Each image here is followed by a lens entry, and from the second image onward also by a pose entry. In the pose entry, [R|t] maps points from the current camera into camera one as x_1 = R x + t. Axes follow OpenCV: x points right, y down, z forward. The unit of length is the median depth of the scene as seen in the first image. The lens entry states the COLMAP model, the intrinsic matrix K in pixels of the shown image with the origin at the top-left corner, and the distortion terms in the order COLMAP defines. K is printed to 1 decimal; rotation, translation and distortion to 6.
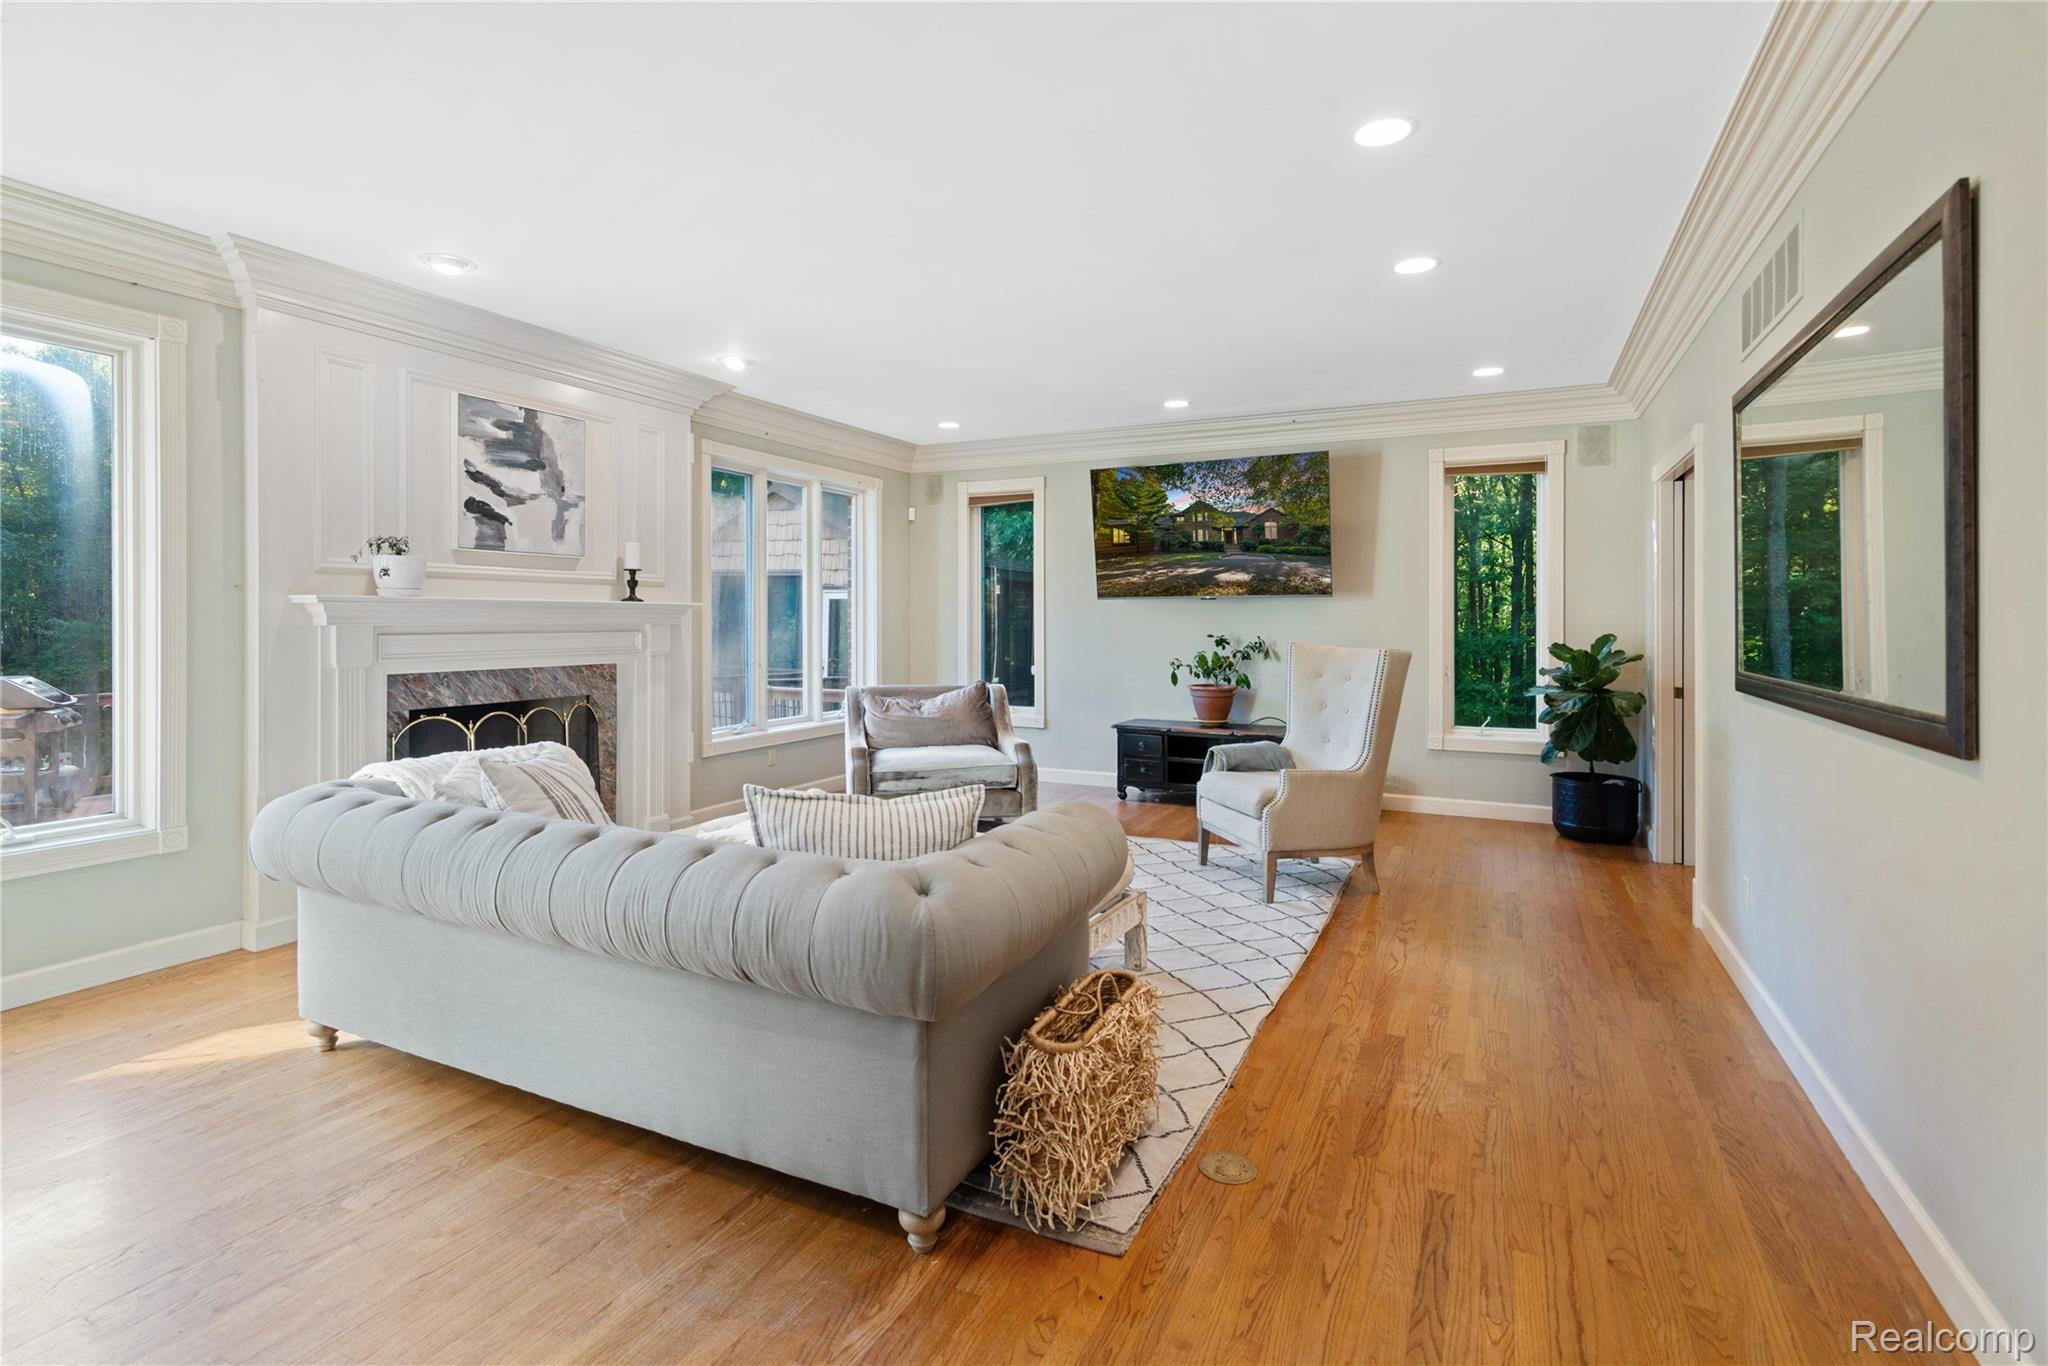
lens RADIAL K [[1006.7, 0, 985.3], [0, 1006.7, 635.5], [0, 0, 1]] dist [0.012618, -0.000207]
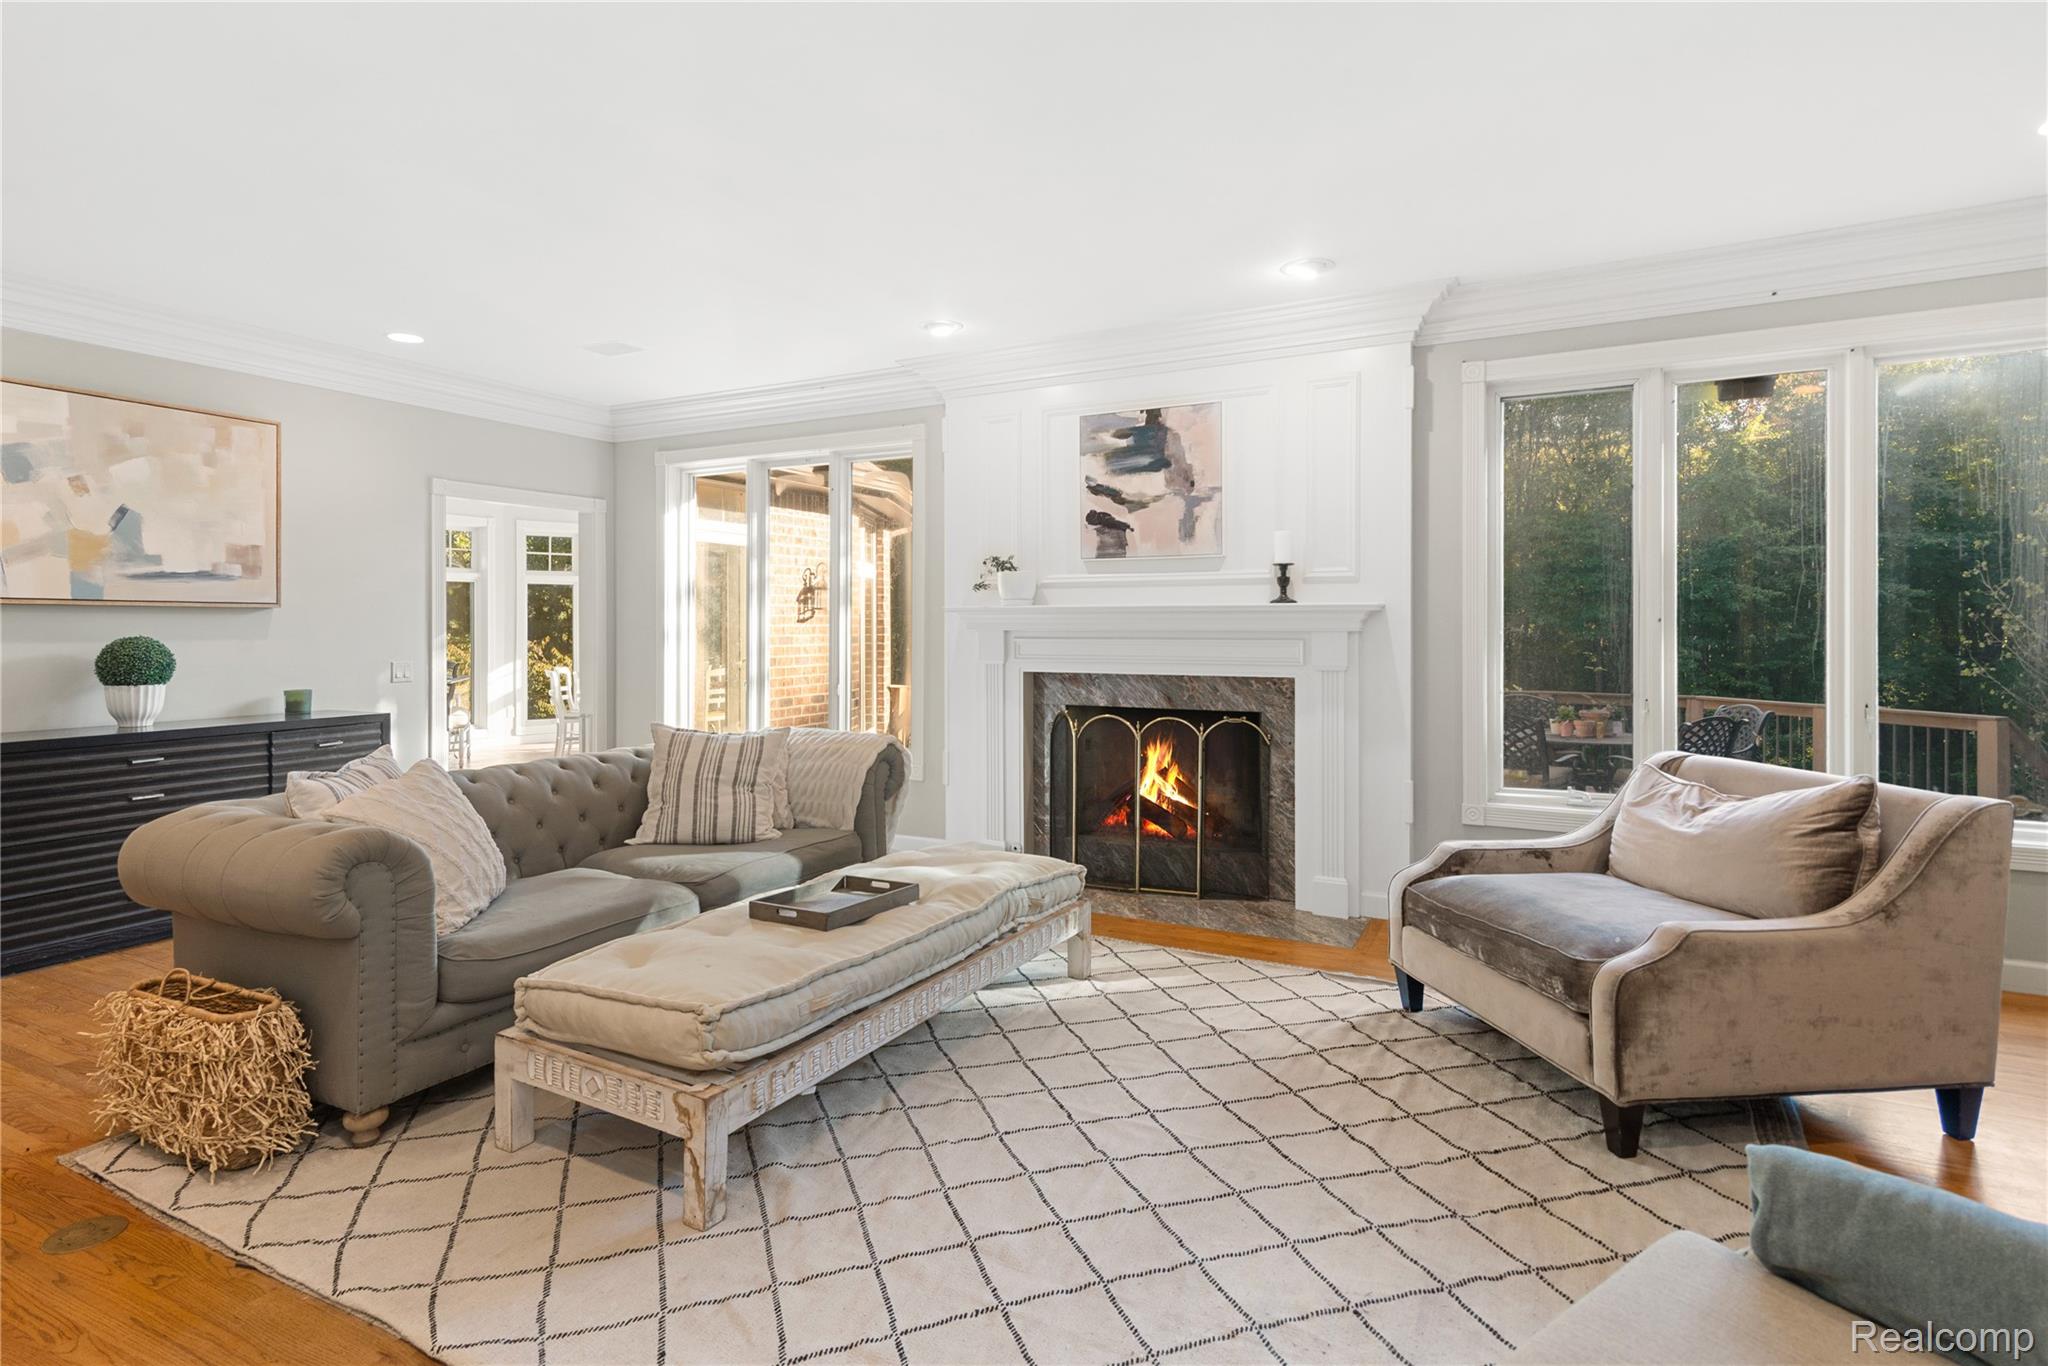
lens RADIAL K [[1006.7, 0, 985.3], [0, 1006.7, 635.5], [0, 0, 1]] dist [0.012618, -0.000207]
pose [[-0.000912, 0.009709, -0.999952, 0.524433], [-0.013941, 0.999856, 0.009721, -0.013316], [0.999902, 0.013949, -0.000776, 0.847239]]
